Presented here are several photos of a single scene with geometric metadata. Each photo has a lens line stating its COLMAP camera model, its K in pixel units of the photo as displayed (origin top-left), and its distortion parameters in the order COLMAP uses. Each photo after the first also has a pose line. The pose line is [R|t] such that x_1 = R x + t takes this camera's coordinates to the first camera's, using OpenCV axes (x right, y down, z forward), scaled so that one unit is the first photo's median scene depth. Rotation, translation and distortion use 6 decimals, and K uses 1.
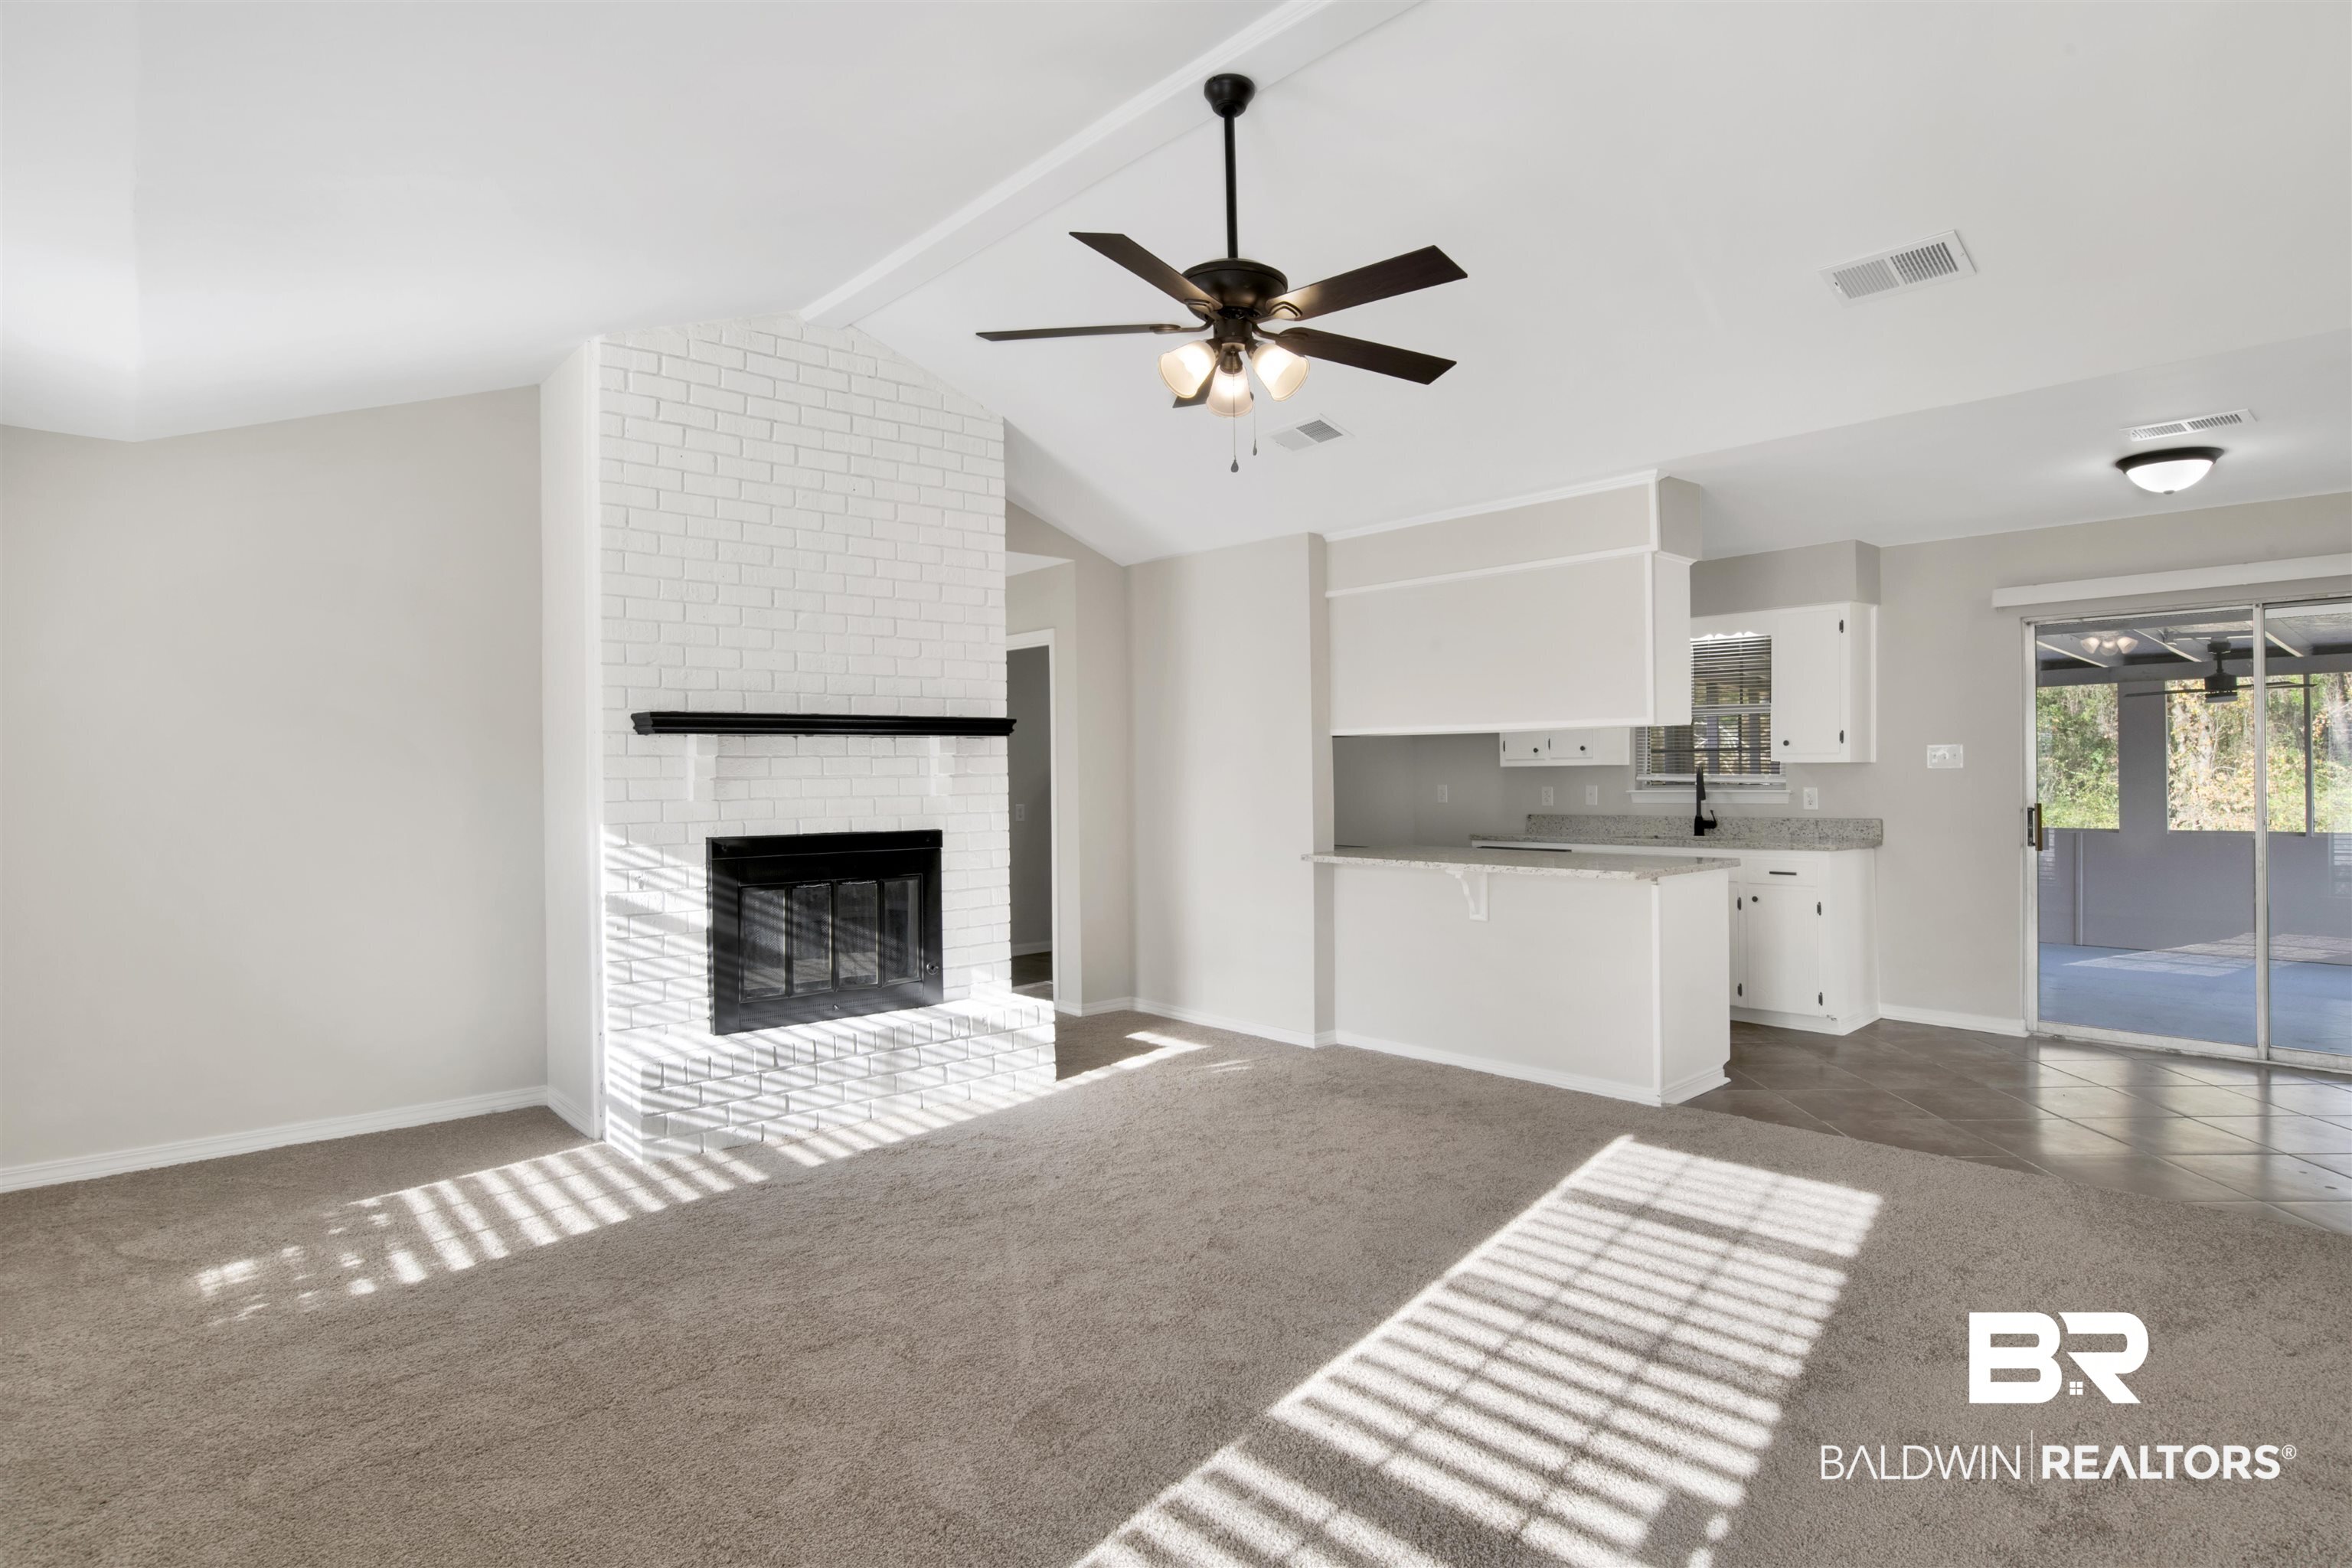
lens RADIAL K [[1239.5, 0, 1203.9], [0, 1239.5, 759.7], [0, 0, 1]] dist [-0.072187, 0.023034]
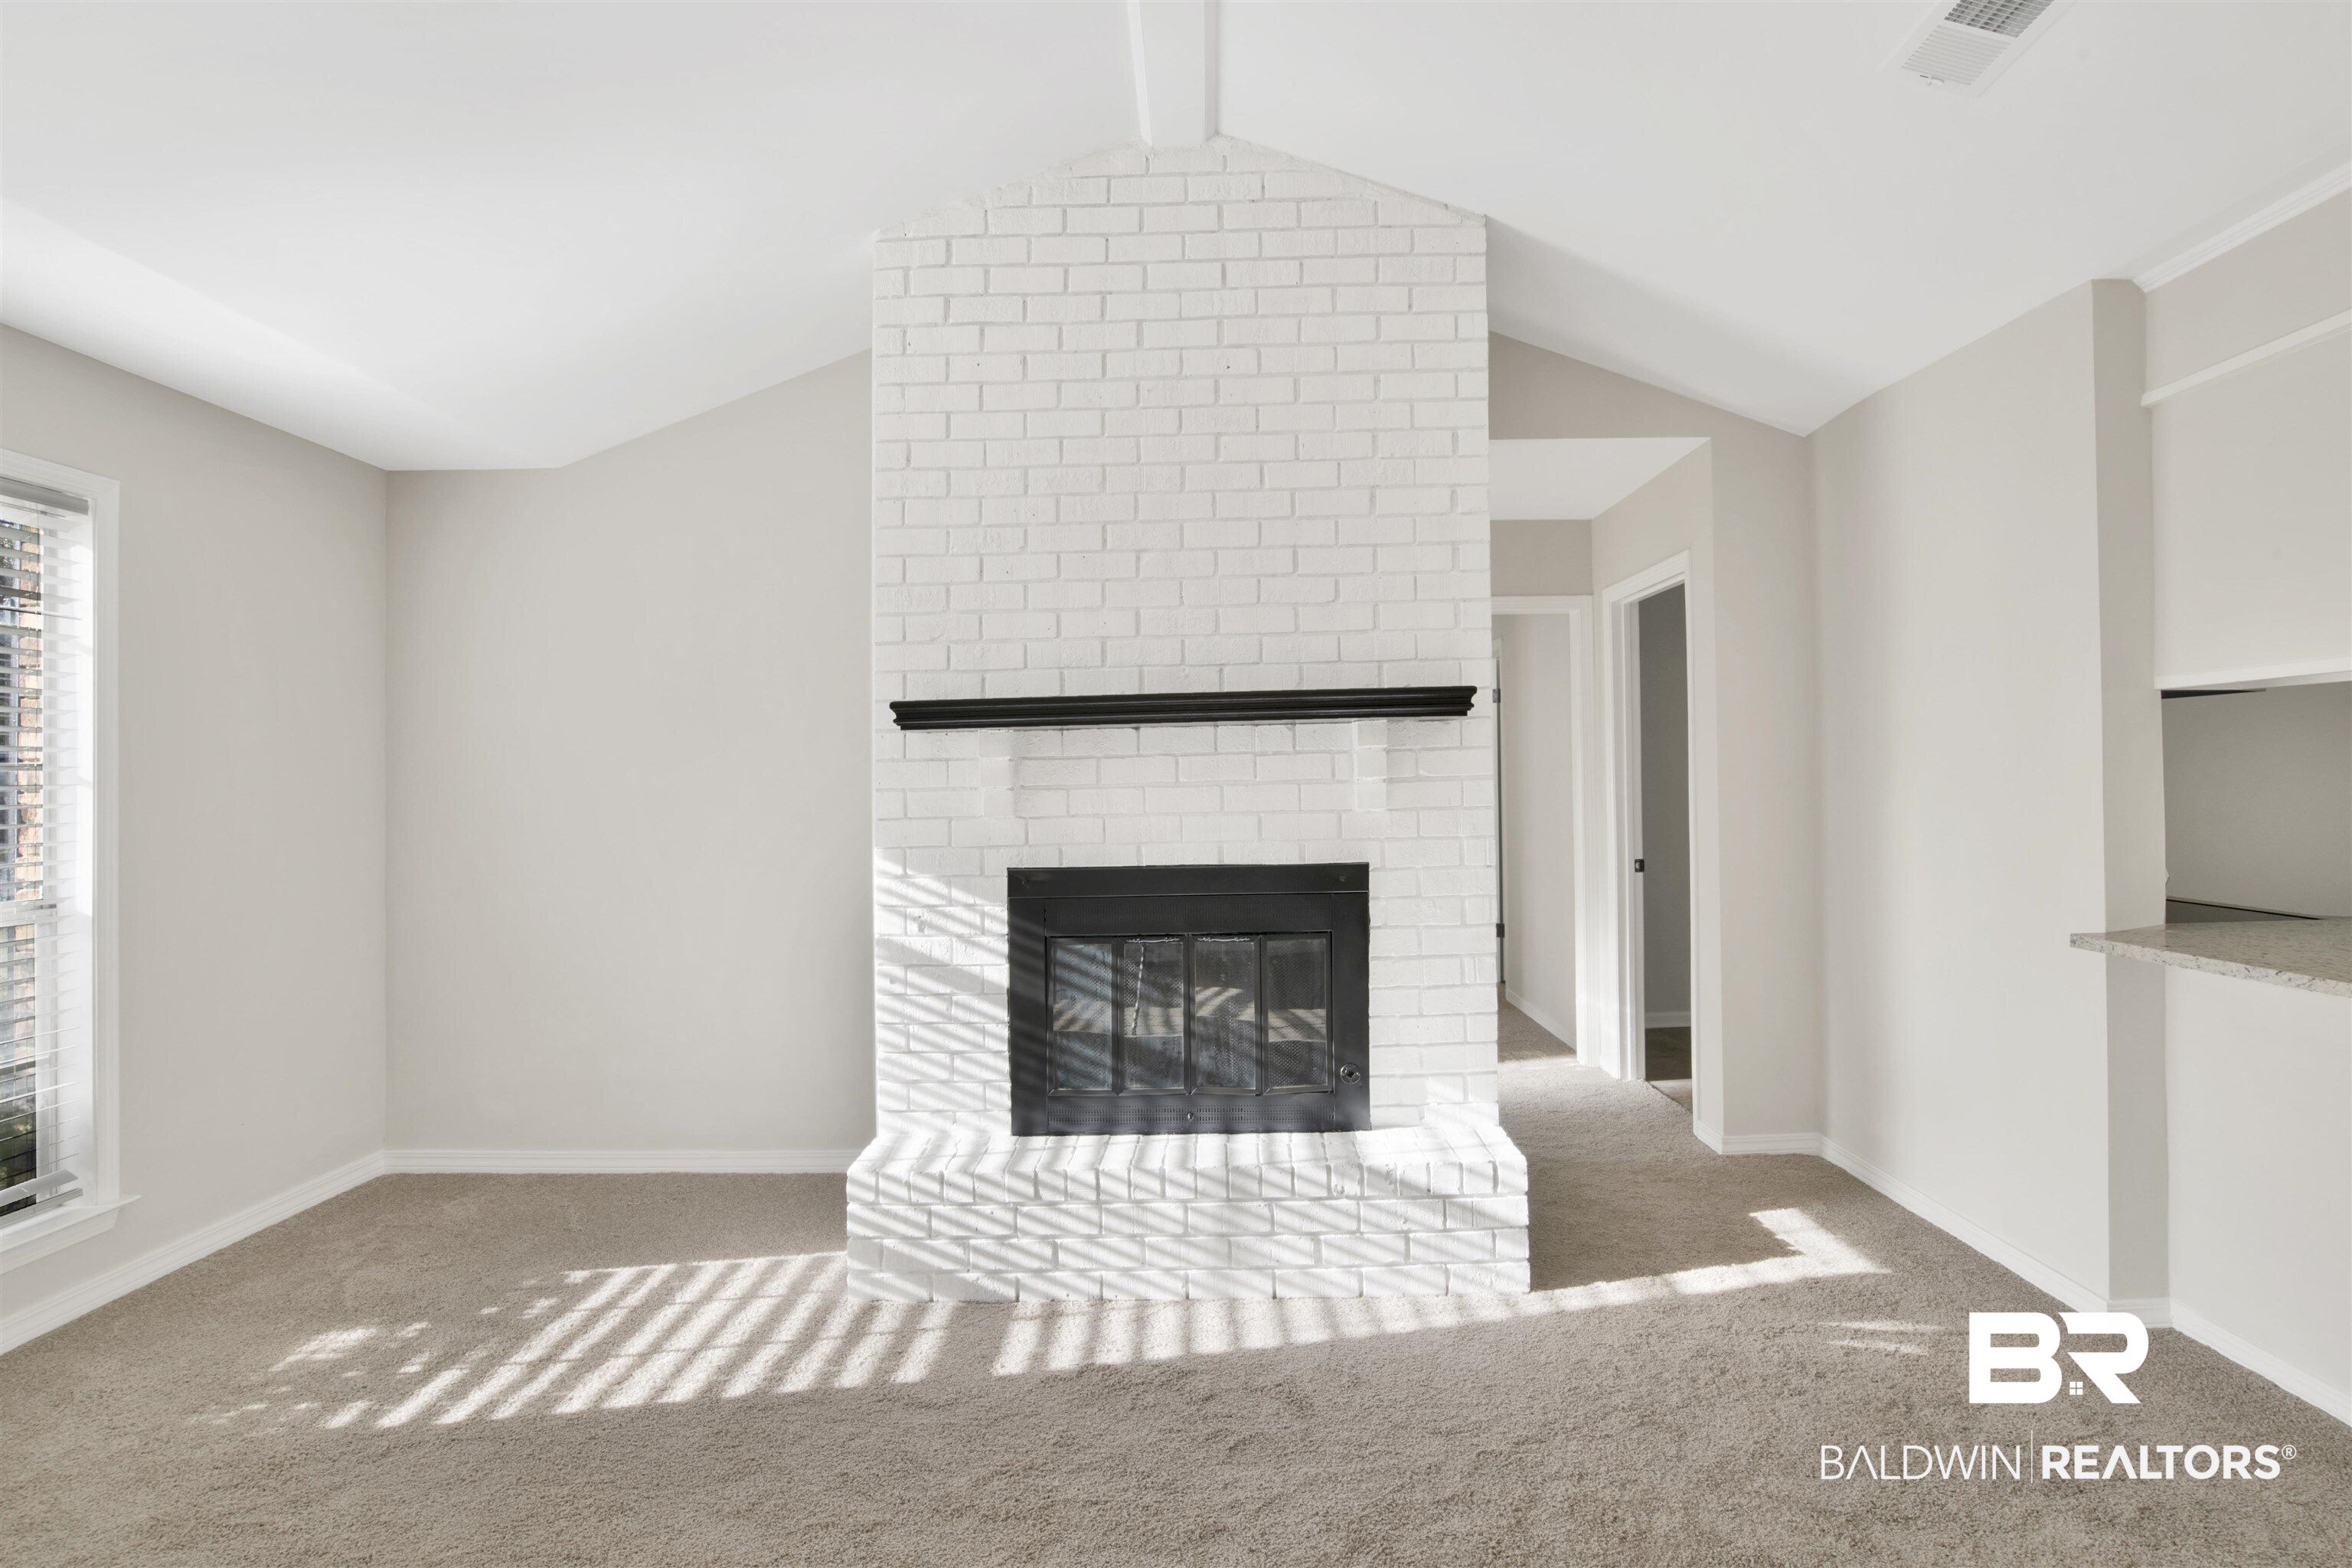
lens RADIAL K [[1251.2, 0, 1188.9], [0, 1251.2, 762.5], [0, 0, 1]] dist [-0.068716, 0.021374]
pose [[0.730212, -0.009310, -0.683157, 0.199237], [0.020341, 0.999760, 0.008117, -0.004270], [0.682917, -0.019823, 0.730227, 0.535908]]
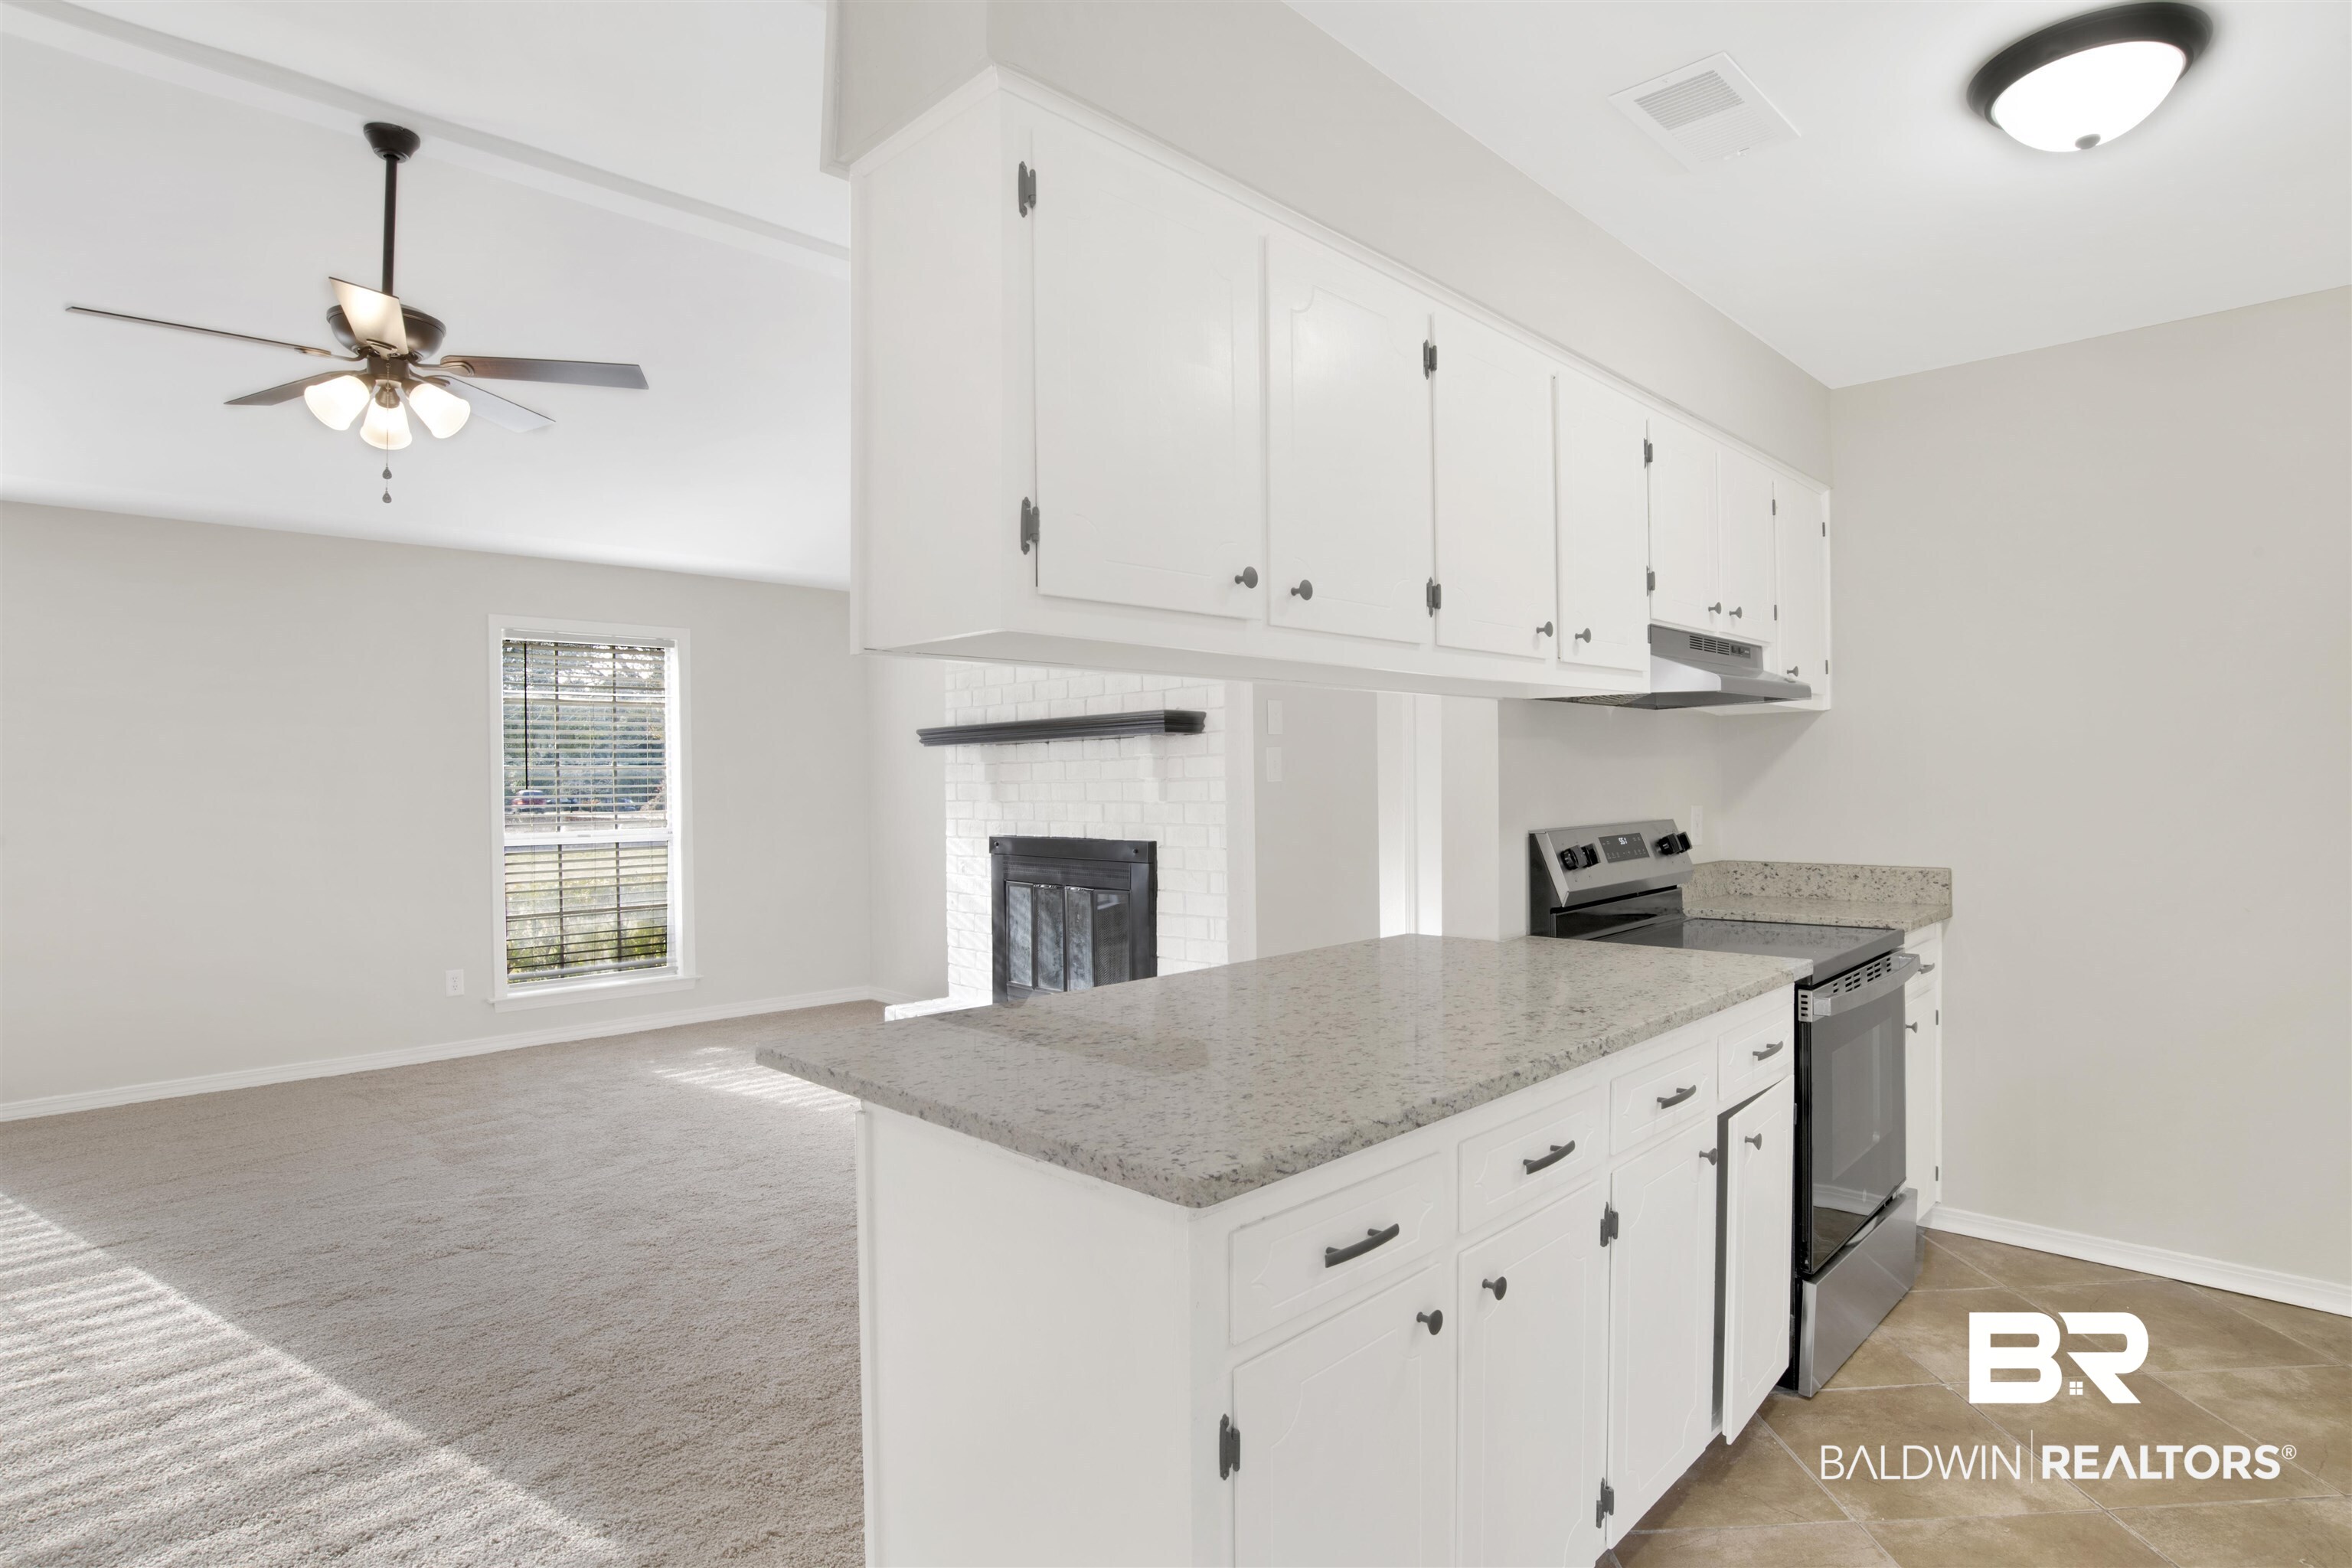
lens RADIAL K [[1251.2, 0, 1188.9], [0, 1251.2, 762.5], [0, 0, 1]] dist [-0.068716, 0.021374]
pose [[0.055881, 0.000950, -0.998437, 0.791812], [0.032399, 0.999471, 0.002764, -0.001078], [0.997912, -0.032503, 0.055820, 1.152576]]
